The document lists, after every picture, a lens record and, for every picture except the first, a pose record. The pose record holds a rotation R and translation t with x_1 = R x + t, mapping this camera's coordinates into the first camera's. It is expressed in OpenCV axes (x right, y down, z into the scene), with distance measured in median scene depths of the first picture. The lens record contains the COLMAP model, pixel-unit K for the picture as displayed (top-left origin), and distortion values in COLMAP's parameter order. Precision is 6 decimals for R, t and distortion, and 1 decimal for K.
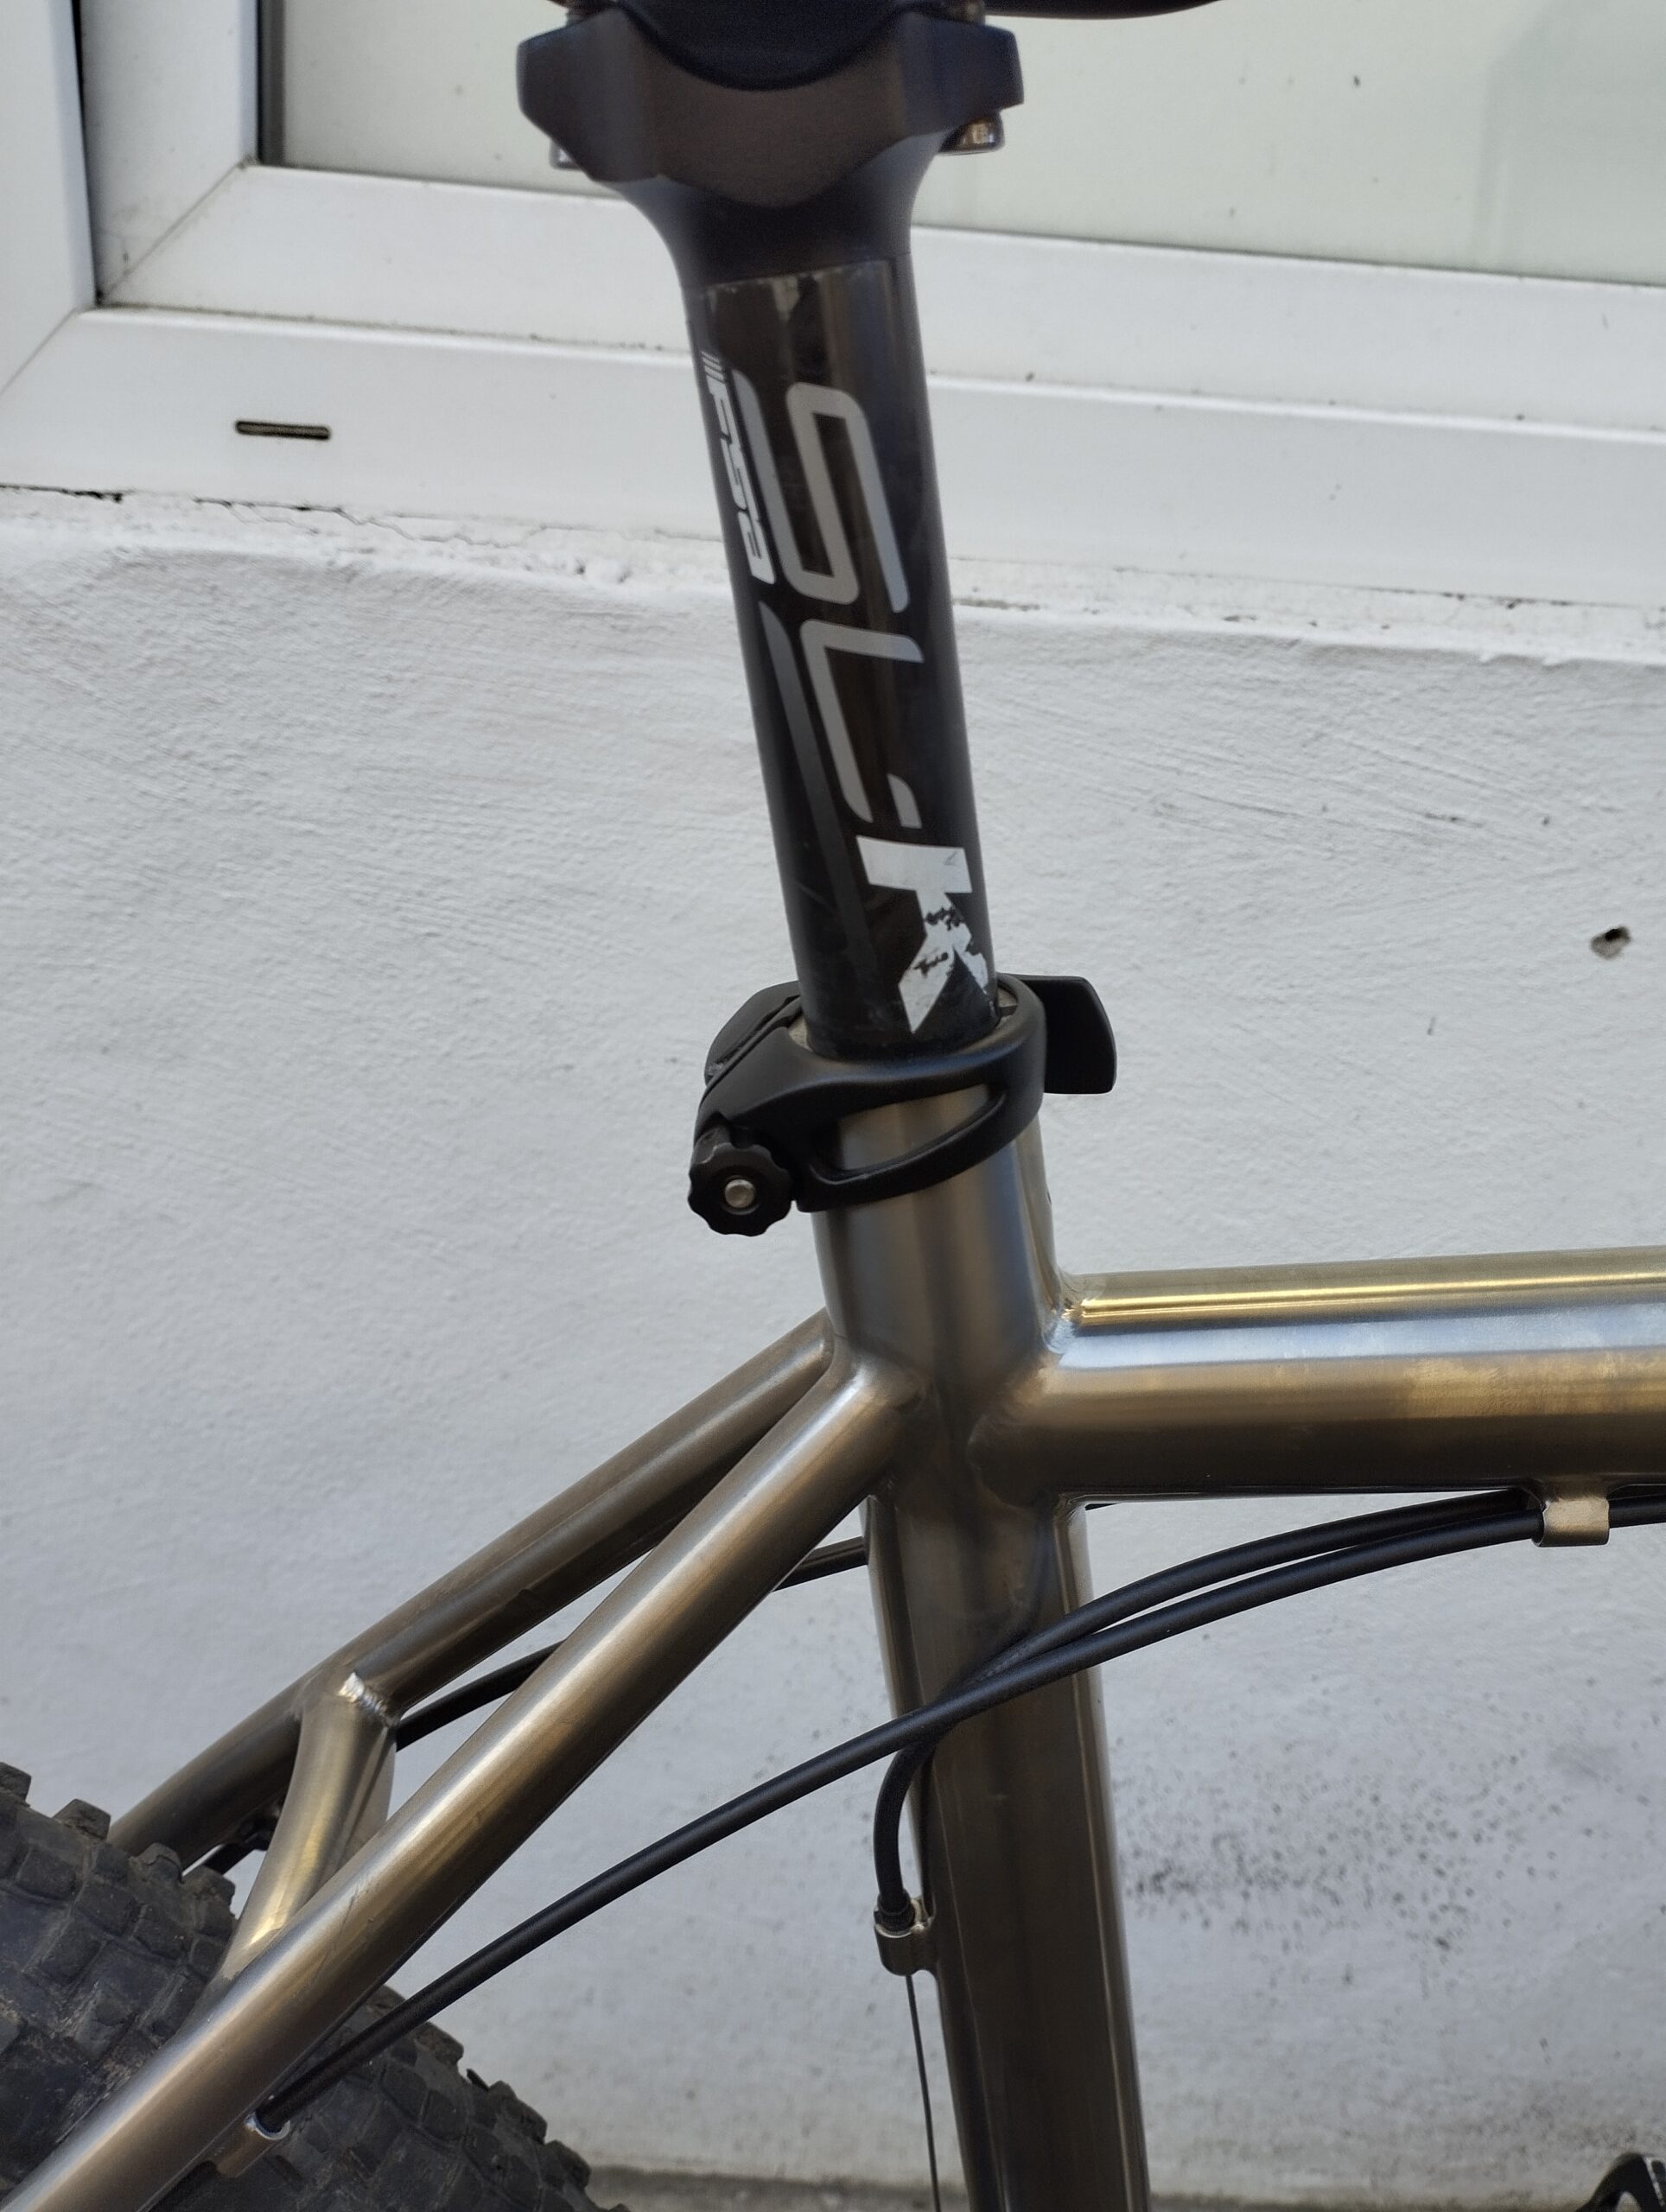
lens RADIAL K [[1896.2, 0, 857.7], [0, 1896.2, 1094.6], [0, 0, 1]] dist [0.080672, -0.132620]
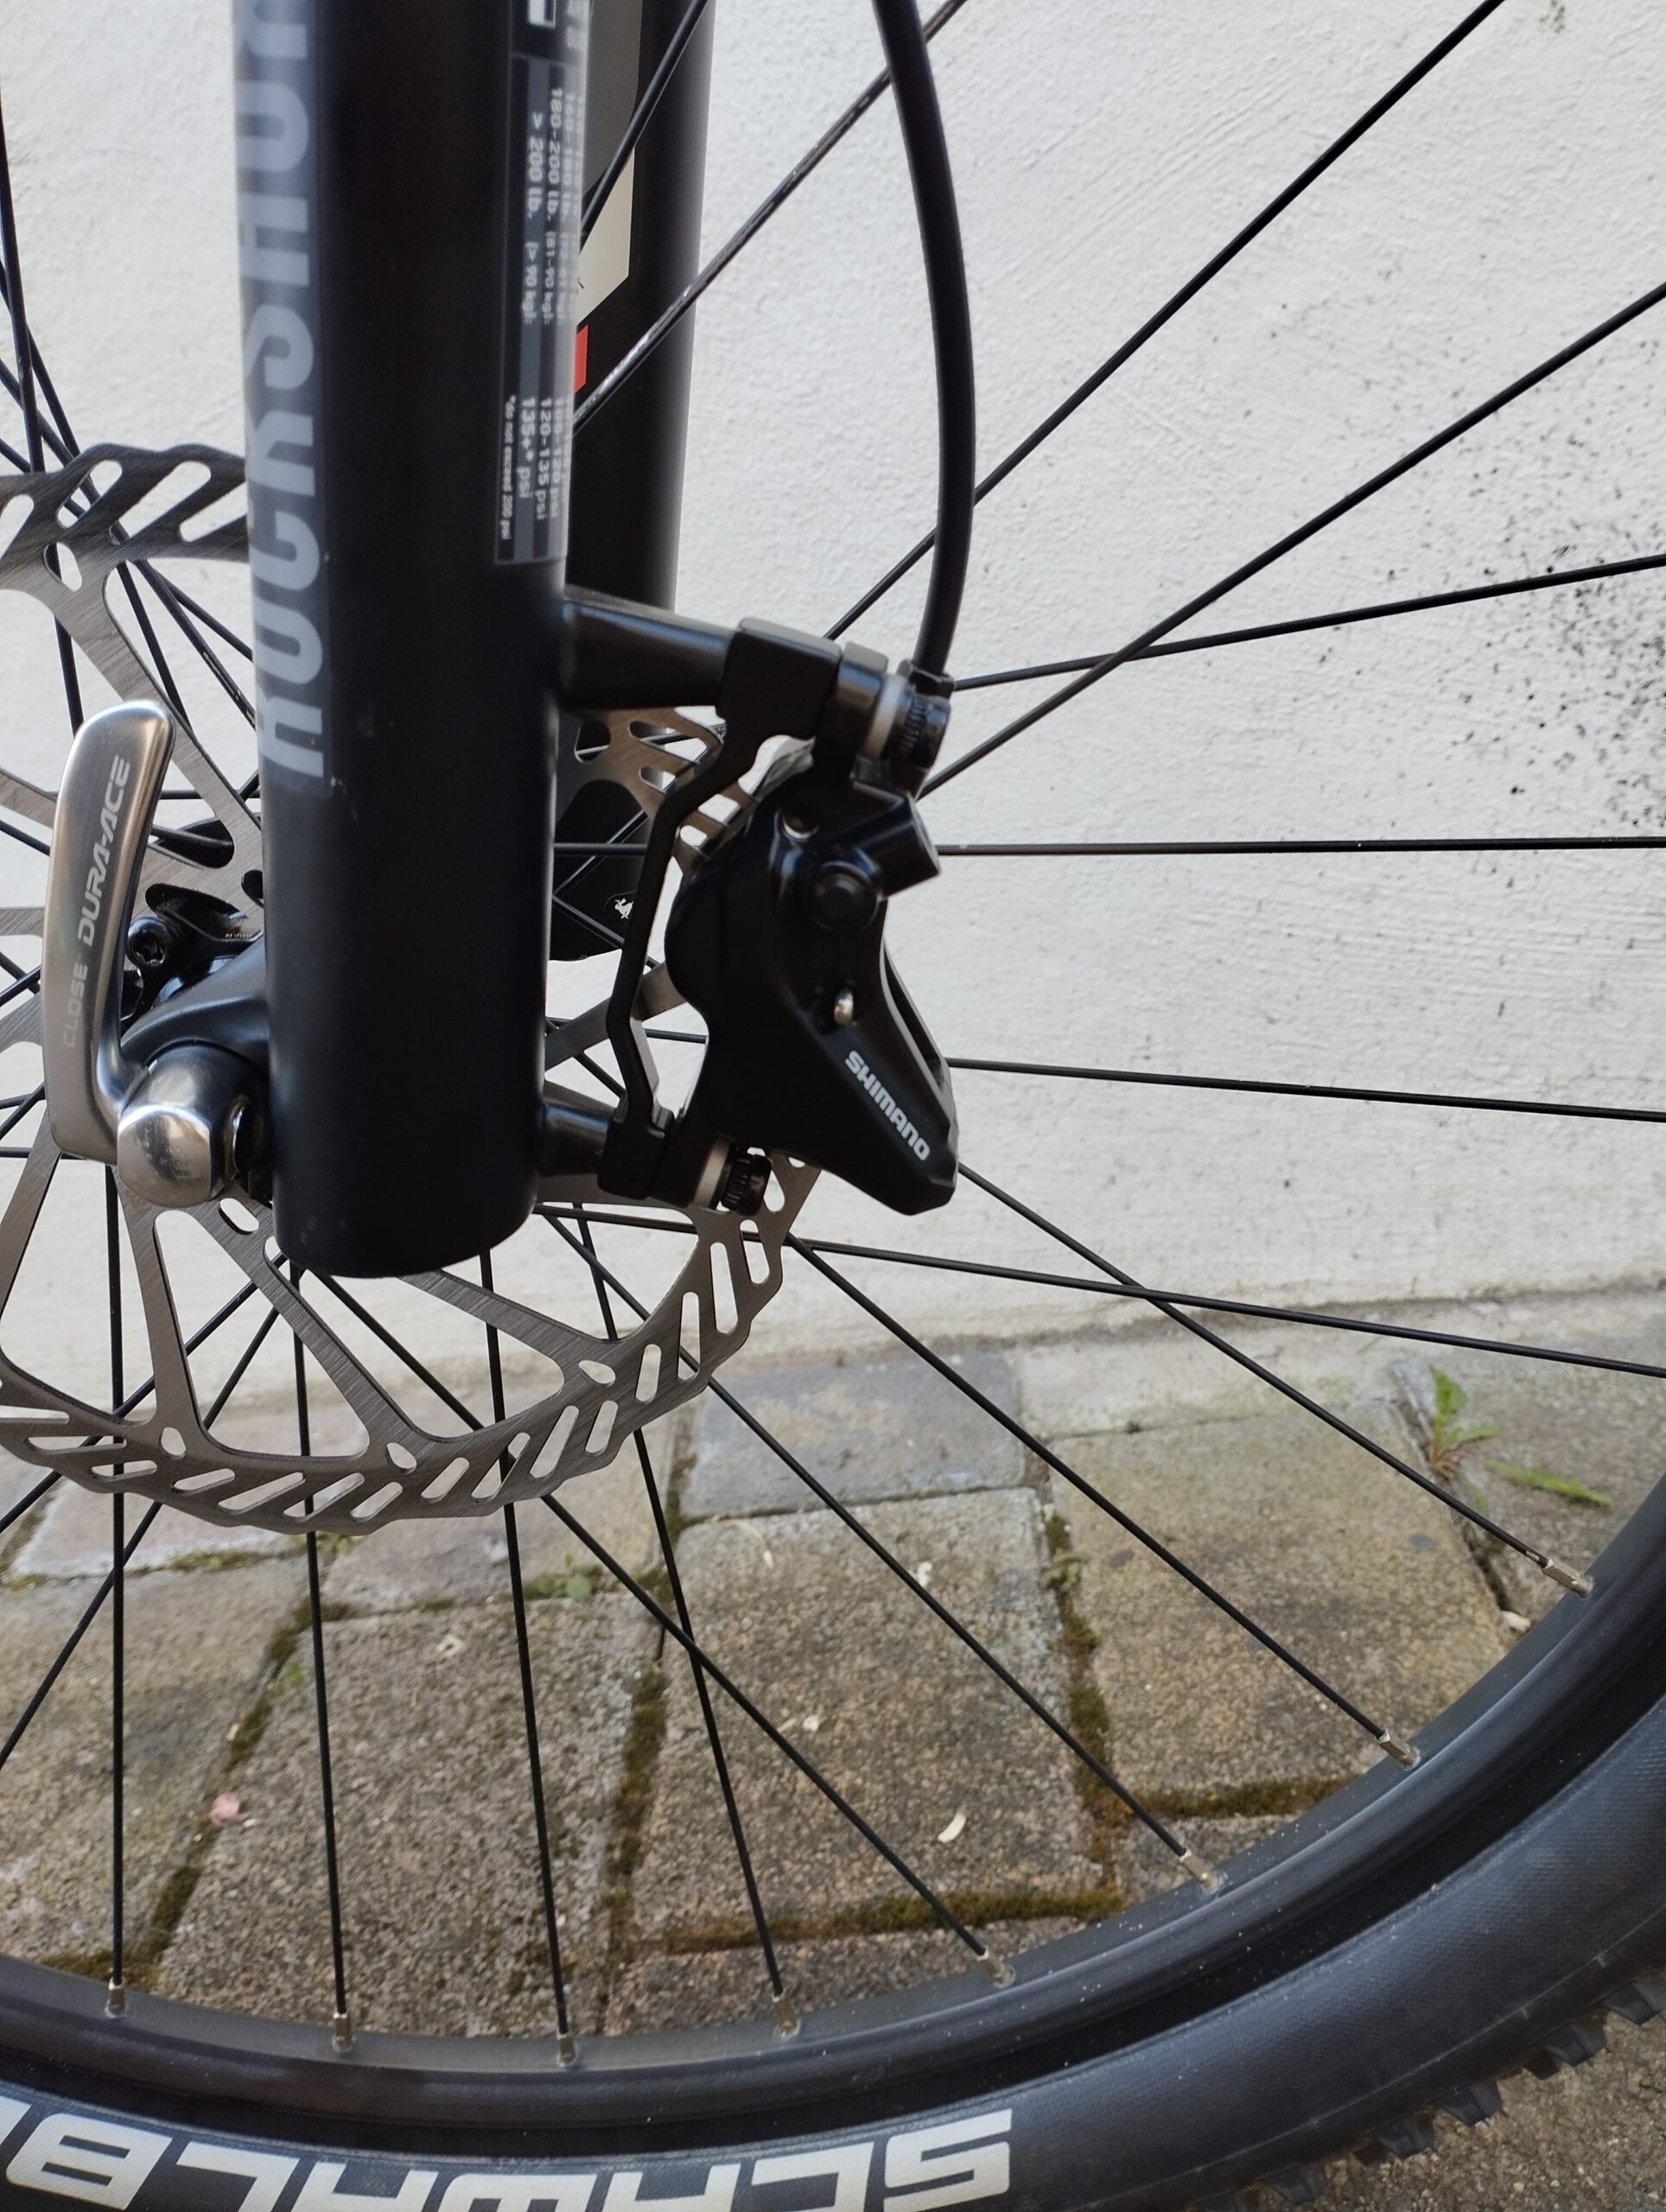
lens RADIAL K [[1904.6, 0, 836.0], [0, 1904.6, 1059.1], [0, 0, 1]] dist [0.075327, -0.113523]
pose [[0.976654, -0.167856, -0.134055, -0.169697], [0.155962, 0.983199, -0.094848, 0.557565], [0.147723, 0.071726, 0.986424, 0.176003]]
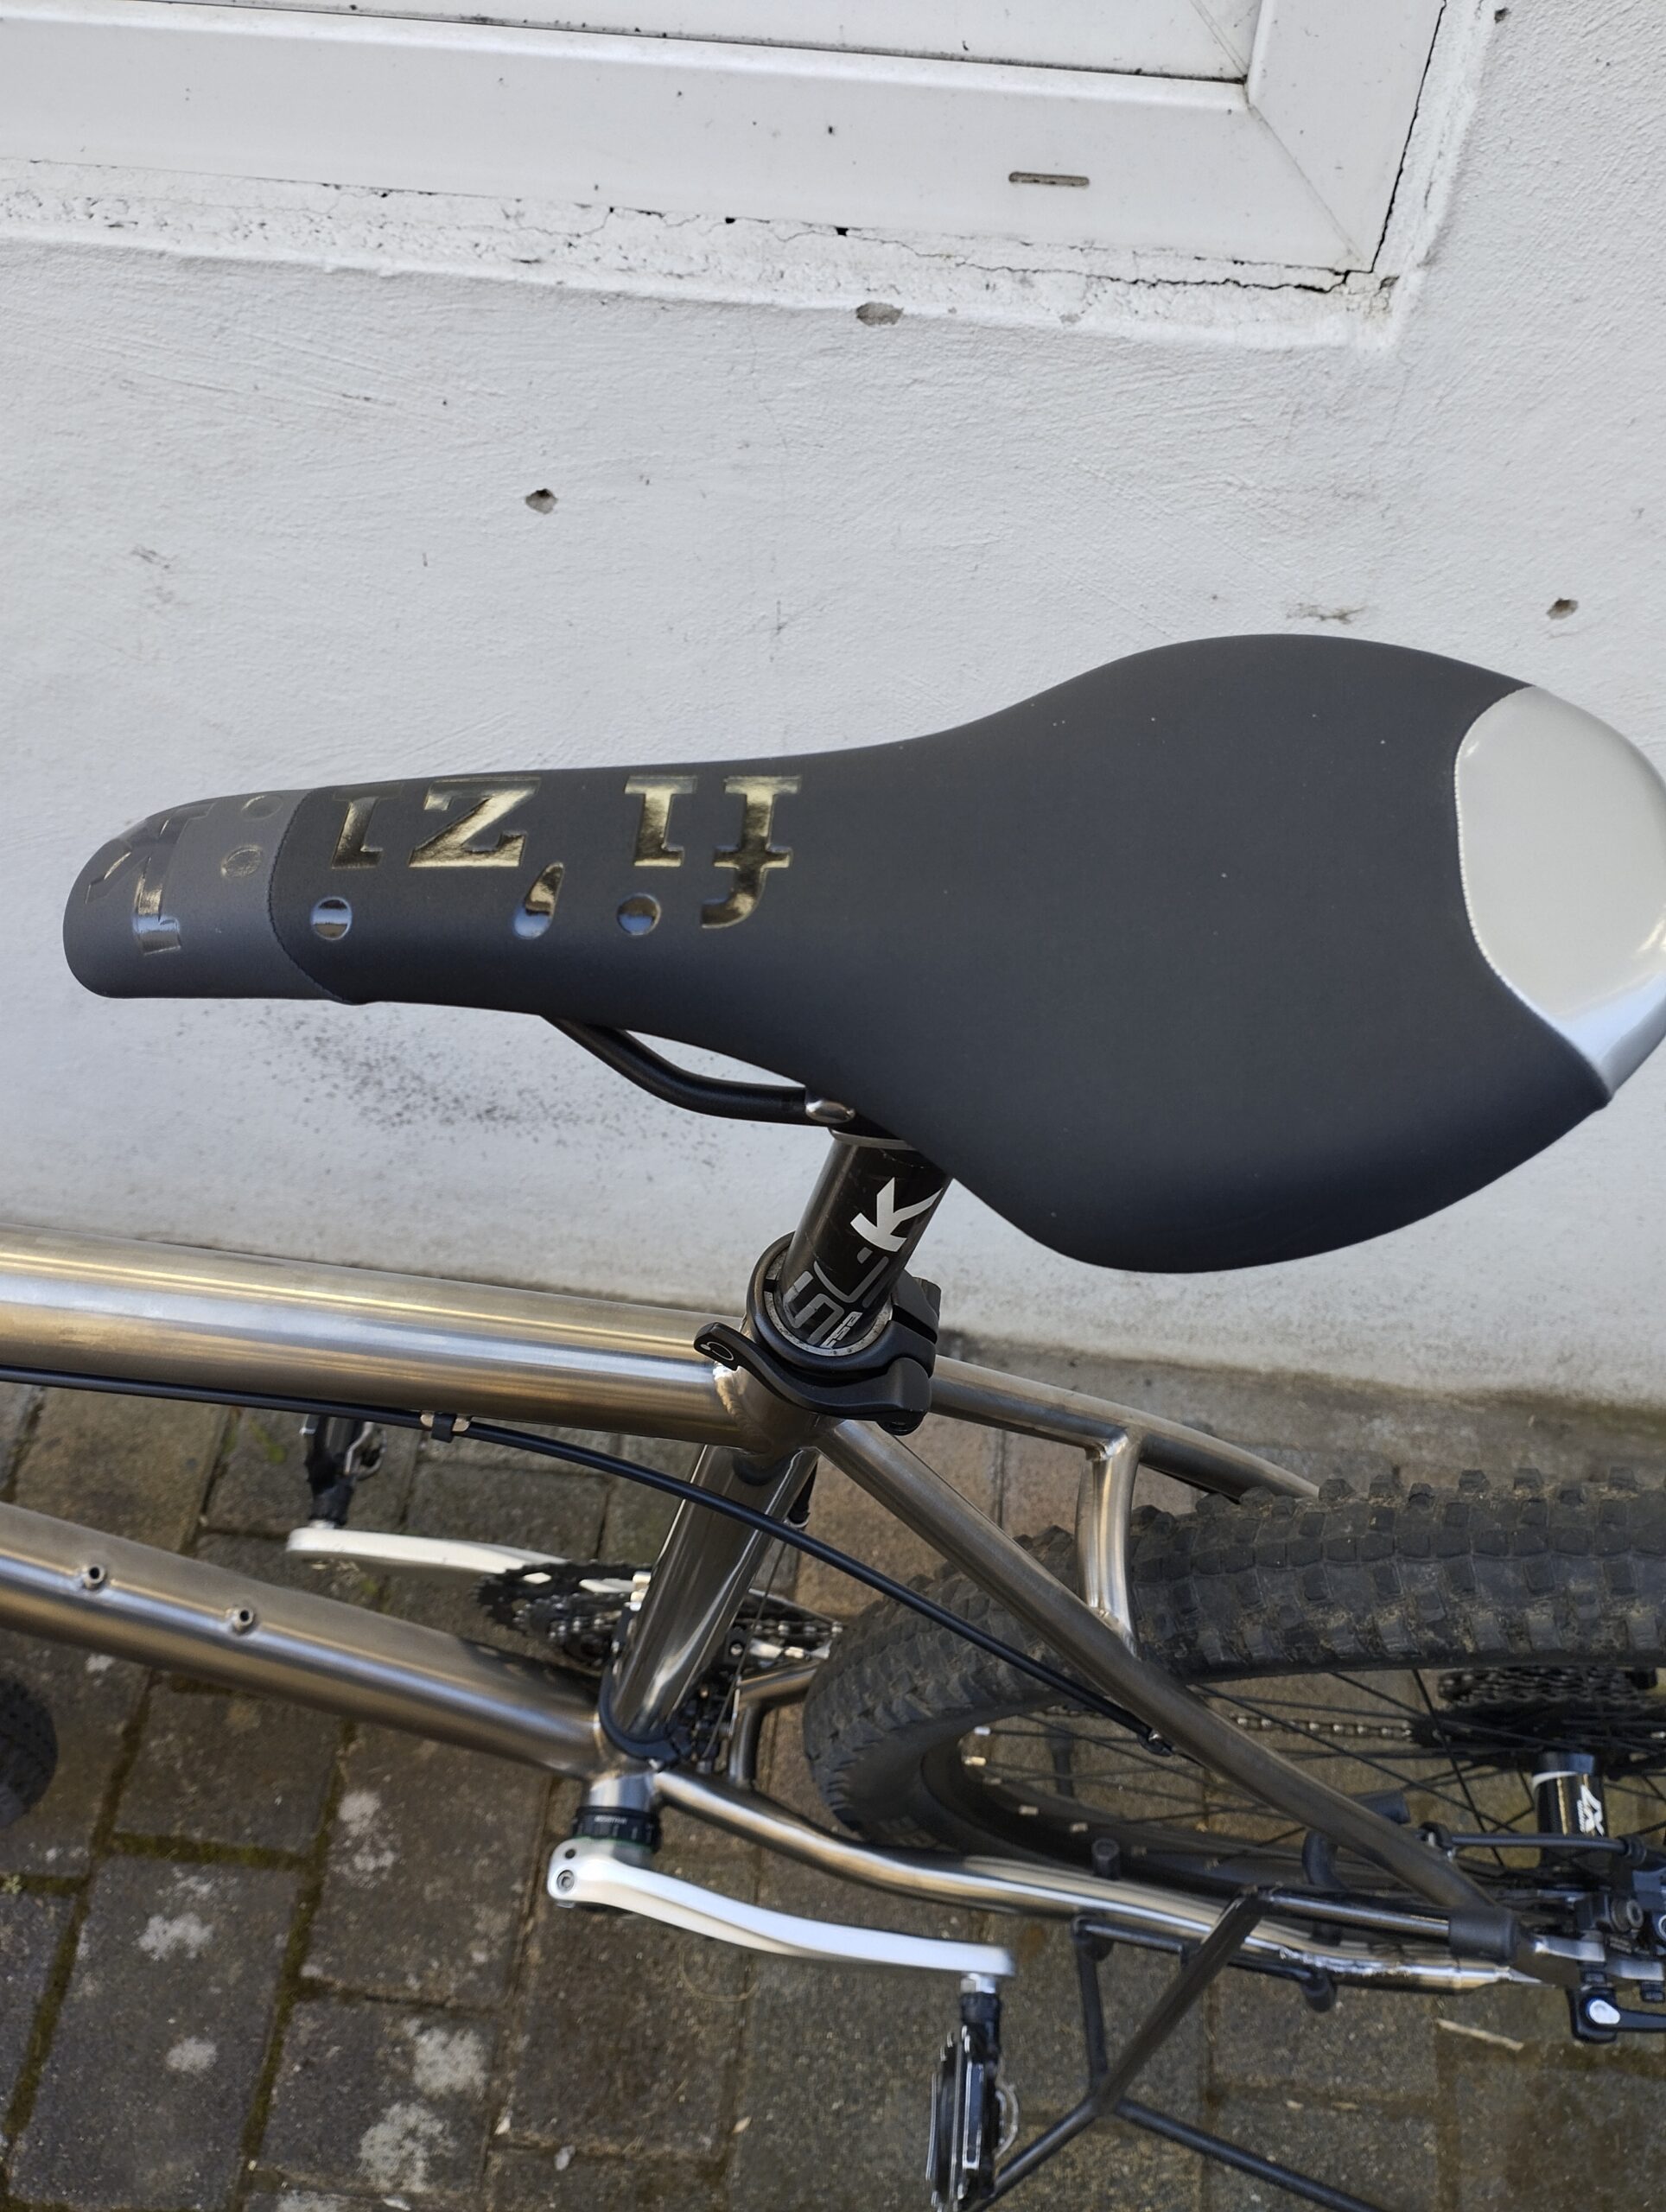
lens RADIAL K [[1858.9, 0, 835.5], [0, 1858.9, 1130.7], [0, 0, 1]] dist [0.095167, -0.144481]
pose [[0.989047, 0.068965, -0.130499, 0.582566], [0.005862, 0.865082, 0.501596, -0.250147], [0.147485, -0.496867, 0.855203, -0.113339]]
